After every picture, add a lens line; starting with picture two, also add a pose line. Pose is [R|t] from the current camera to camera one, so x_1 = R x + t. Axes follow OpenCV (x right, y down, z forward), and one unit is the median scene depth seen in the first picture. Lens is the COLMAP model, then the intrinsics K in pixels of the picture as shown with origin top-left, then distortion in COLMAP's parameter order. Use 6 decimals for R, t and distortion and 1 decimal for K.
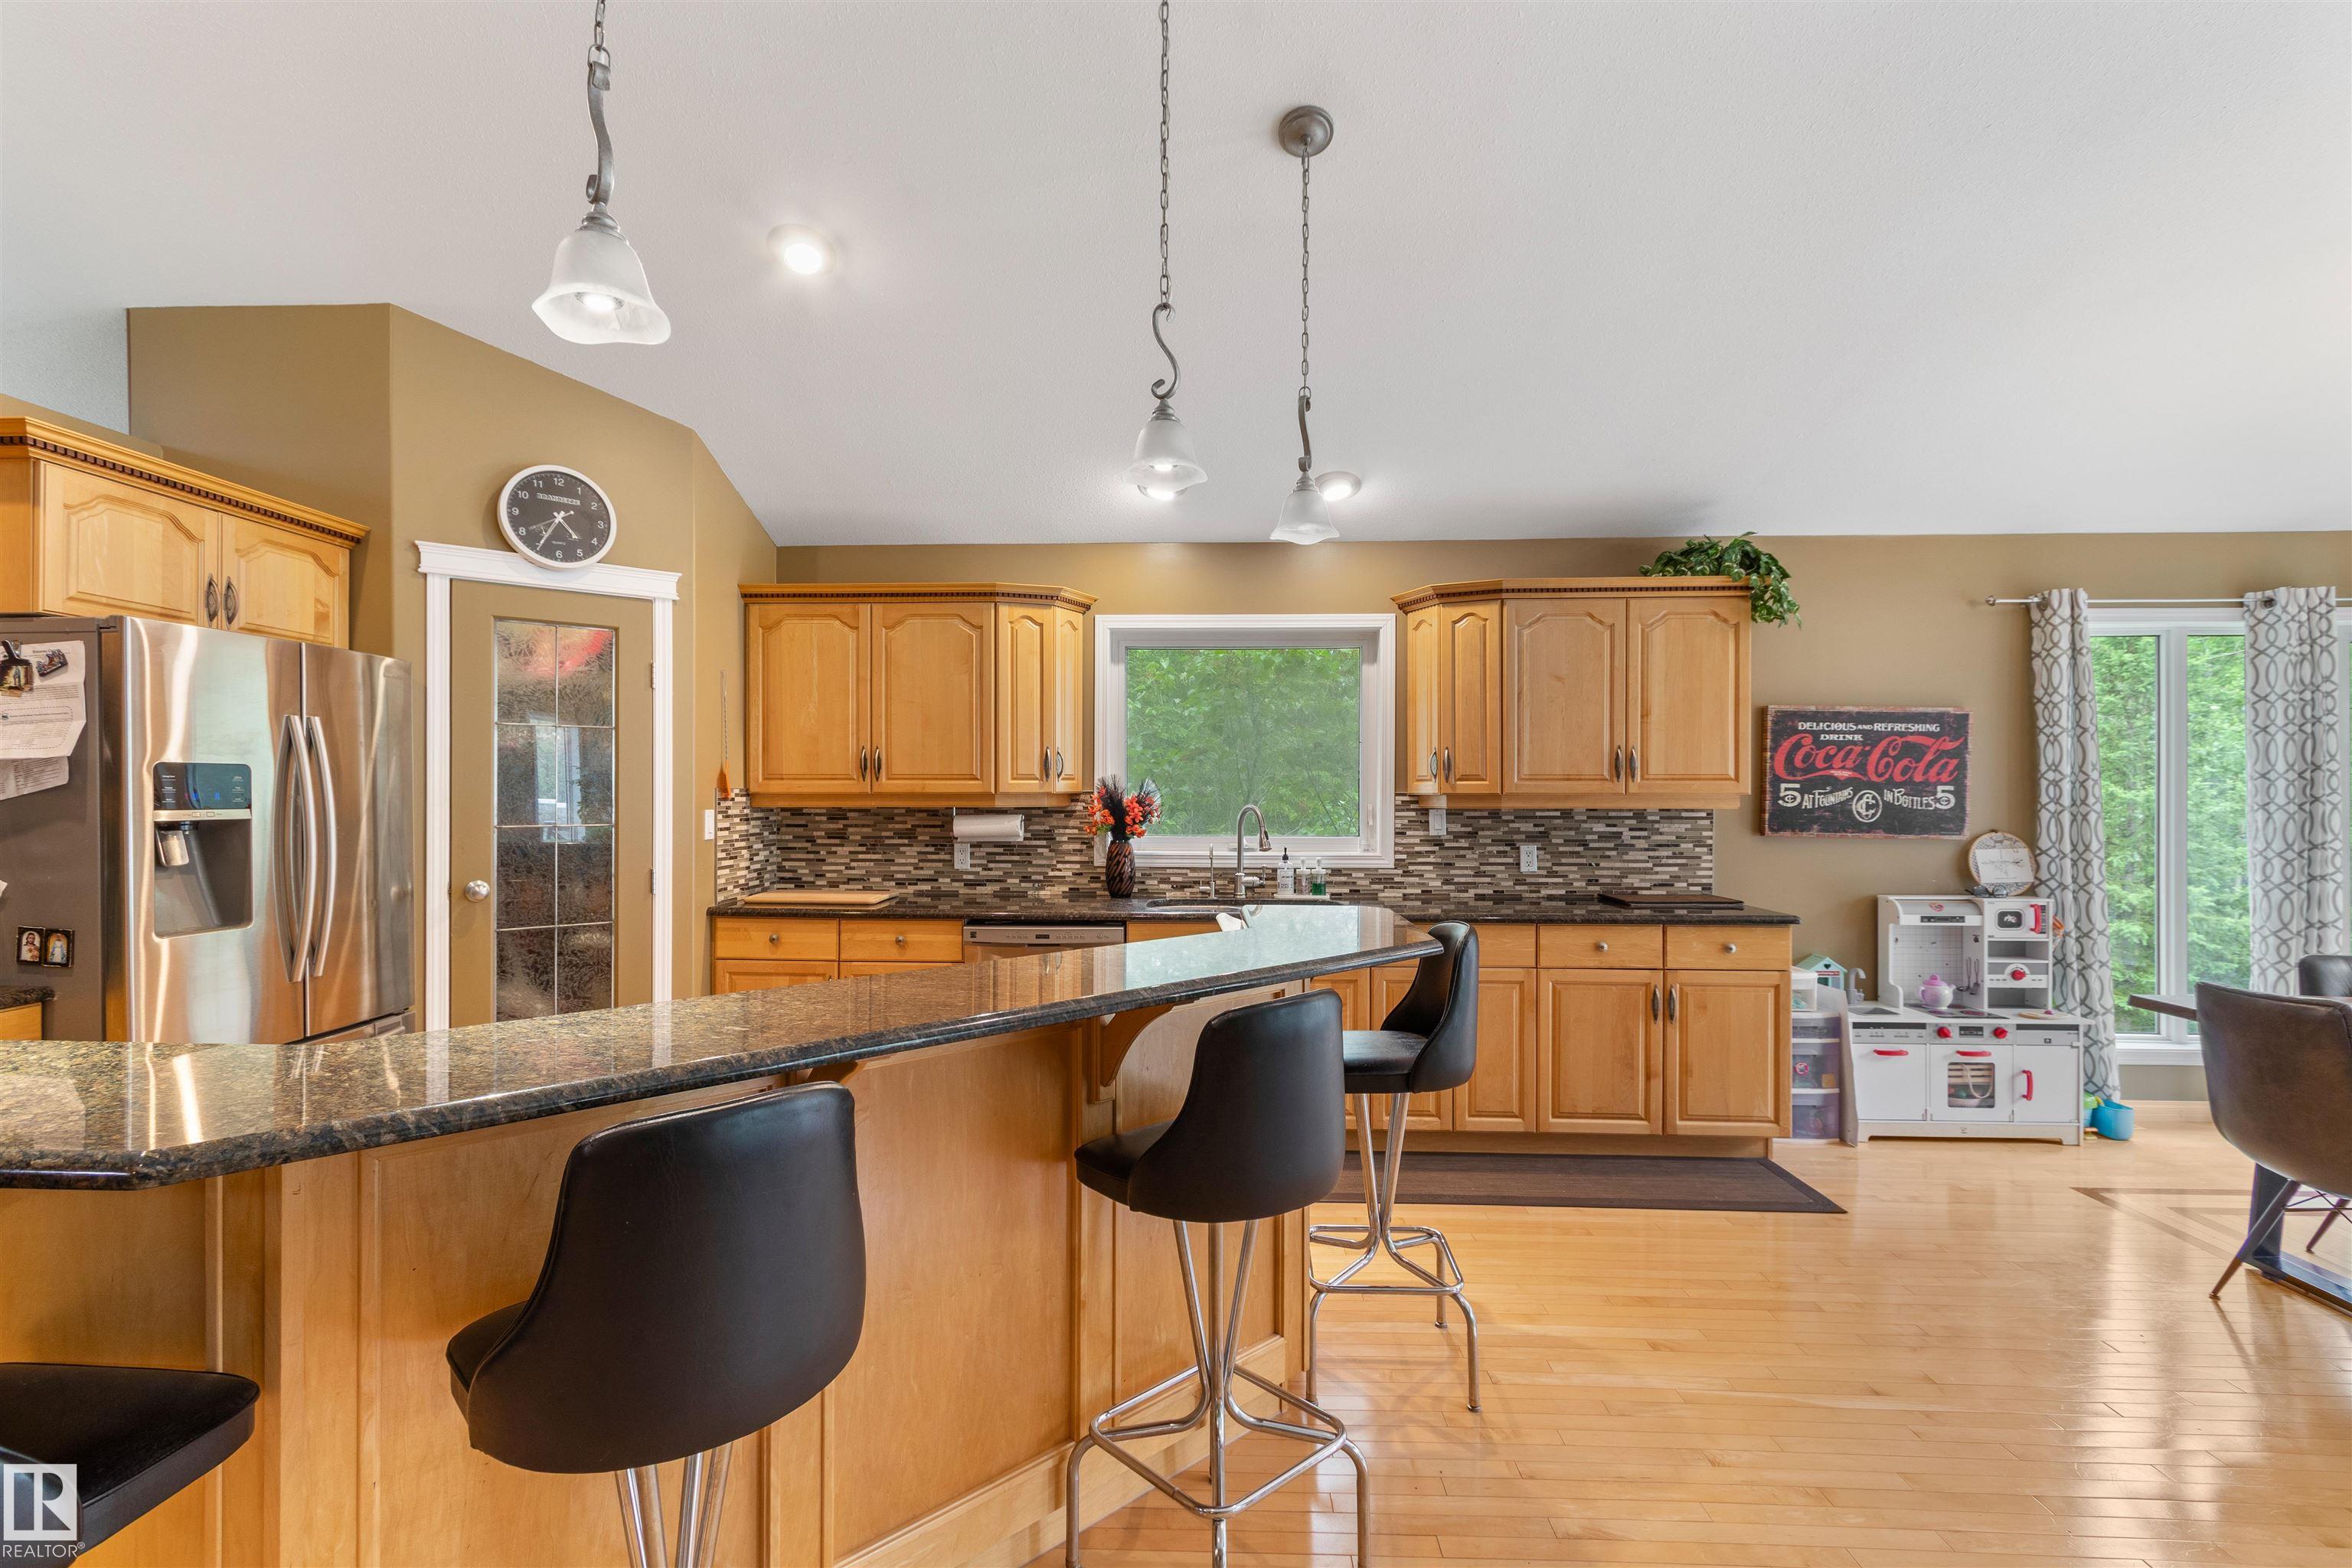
lens RADIAL K [[1073.4, 0, 1153.4], [0, 1073.4, 794.9], [0, 0, 1]] dist [0.003960, -0.001330]
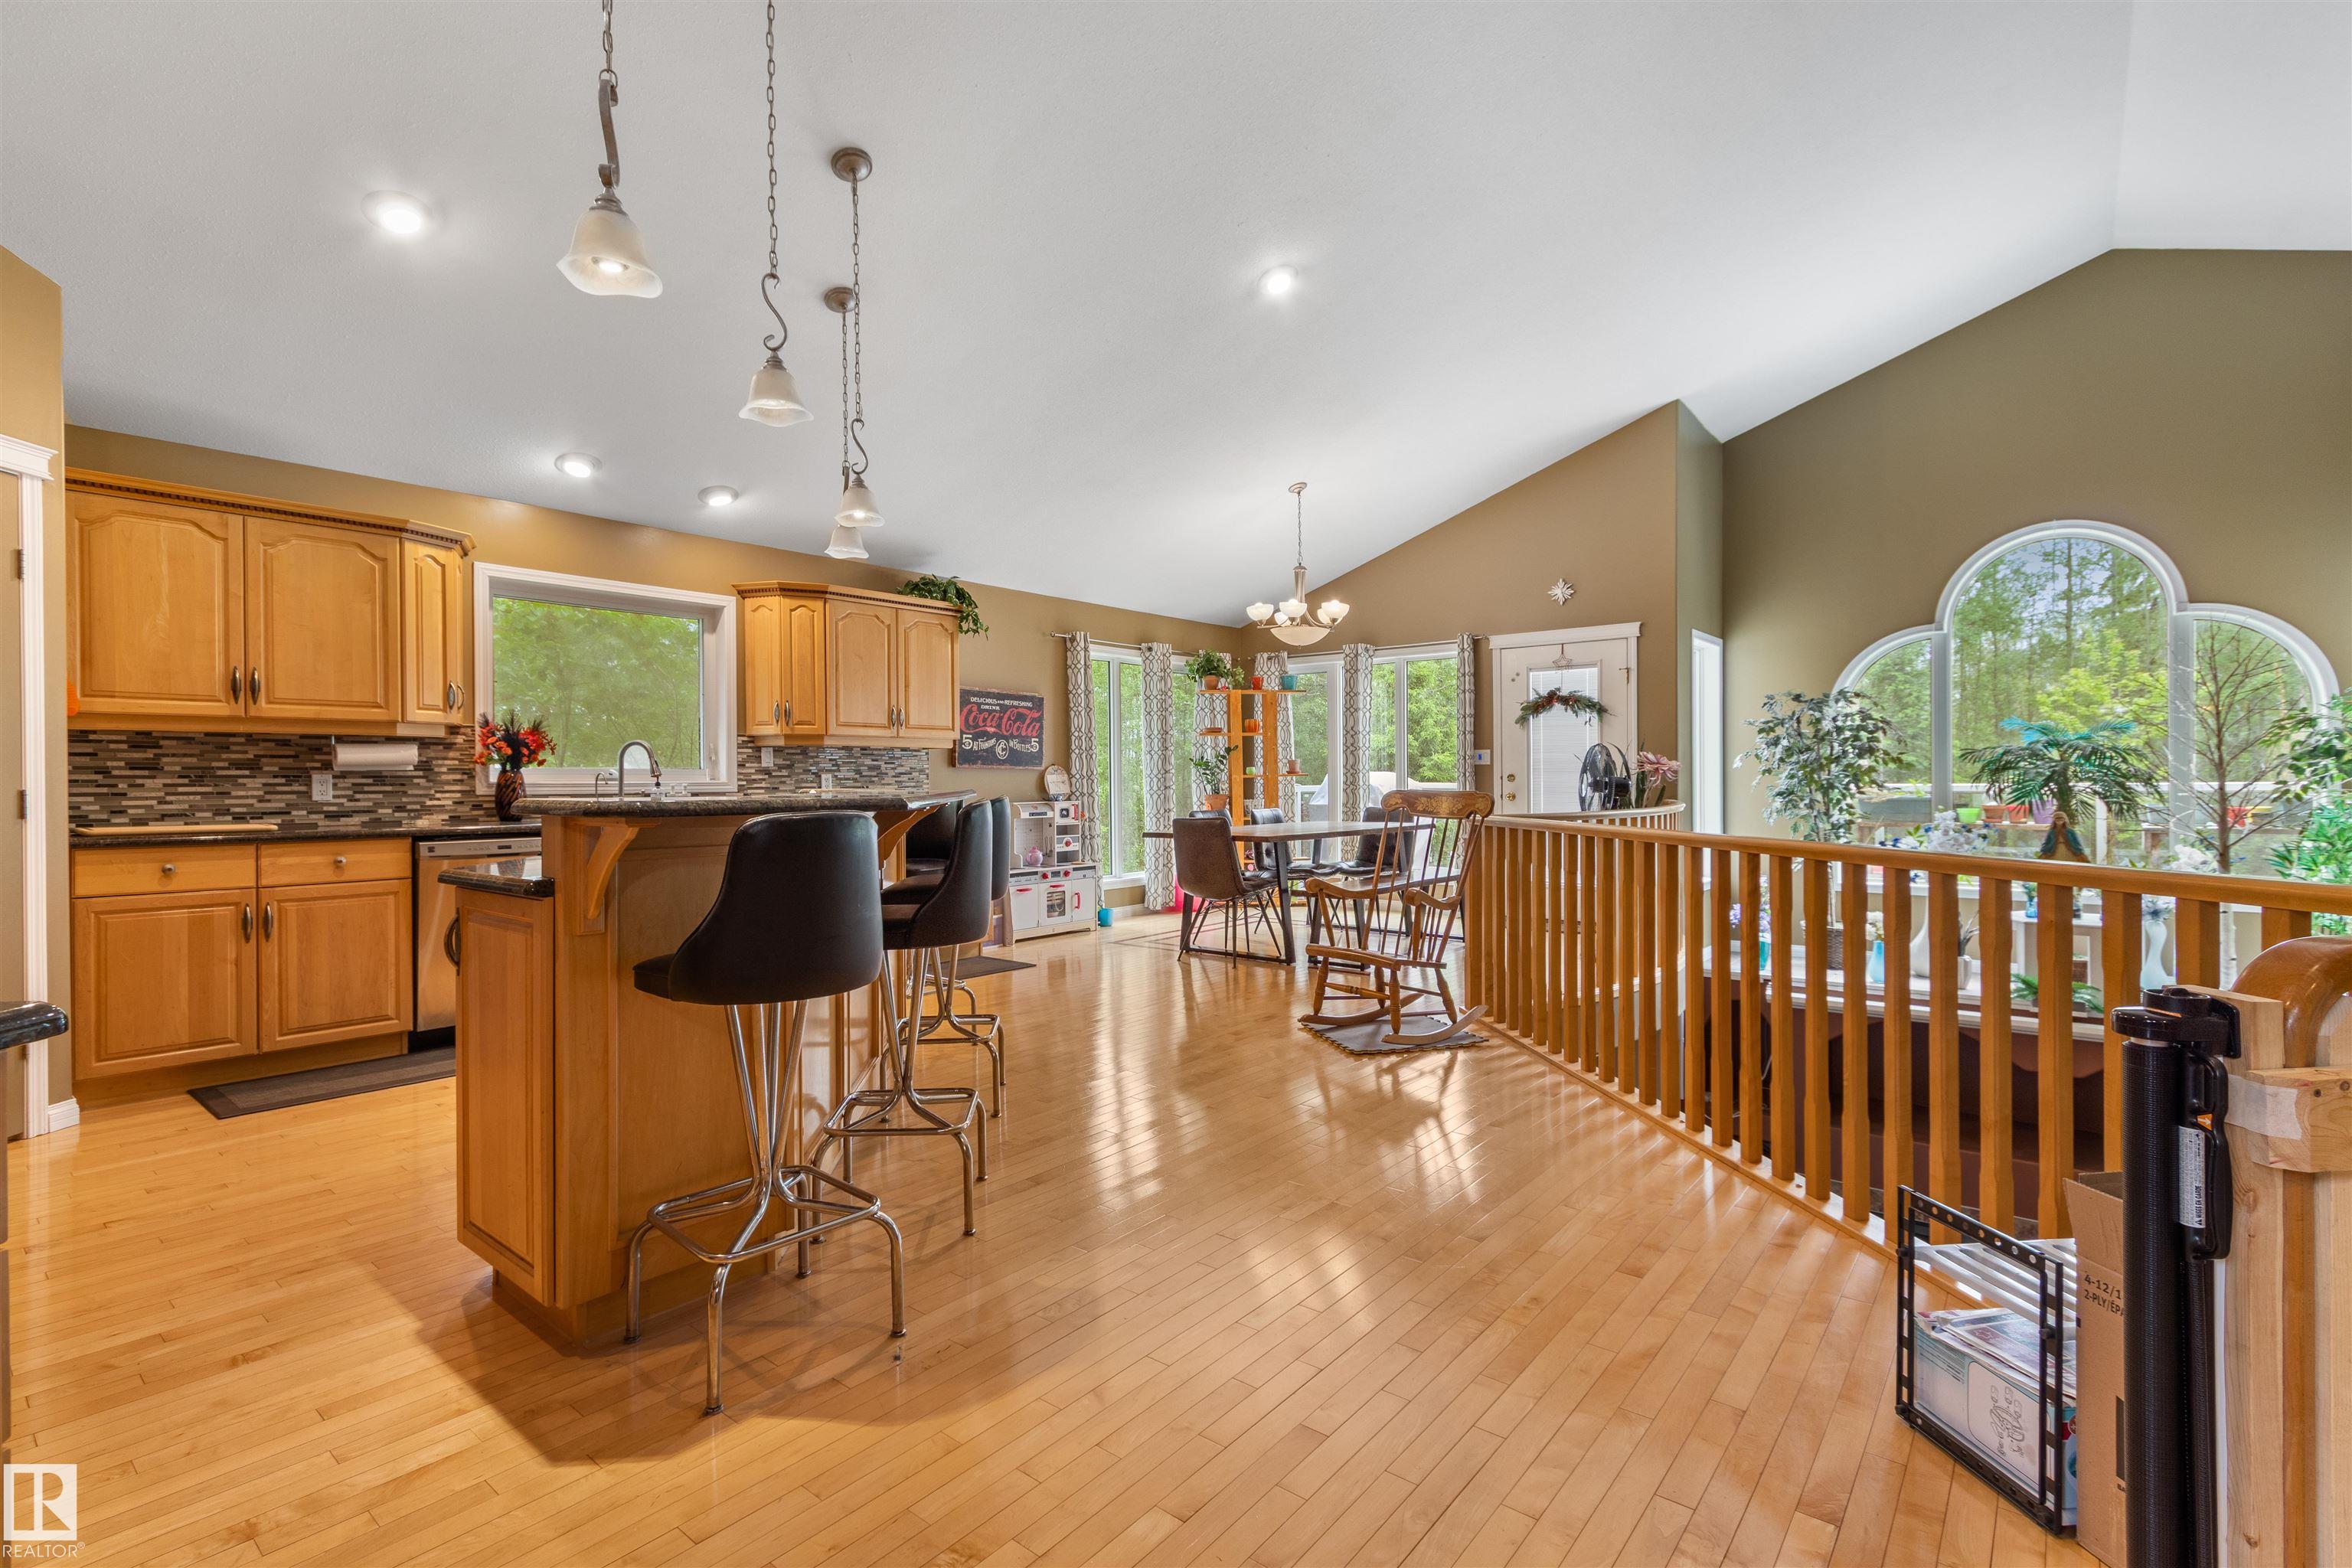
lens RADIAL K [[1092.9, 0, 1176.0], [0, 1092.9, 784.0], [0, 0, 1]] dist [0.001238, 0.000098]
pose [[0.592928, -0.008650, 0.805209, -0.554277], [0.009512, 0.999948, 0.003738, 0.061534], [-0.805199, 0.005443, 0.592980, -0.228991]]
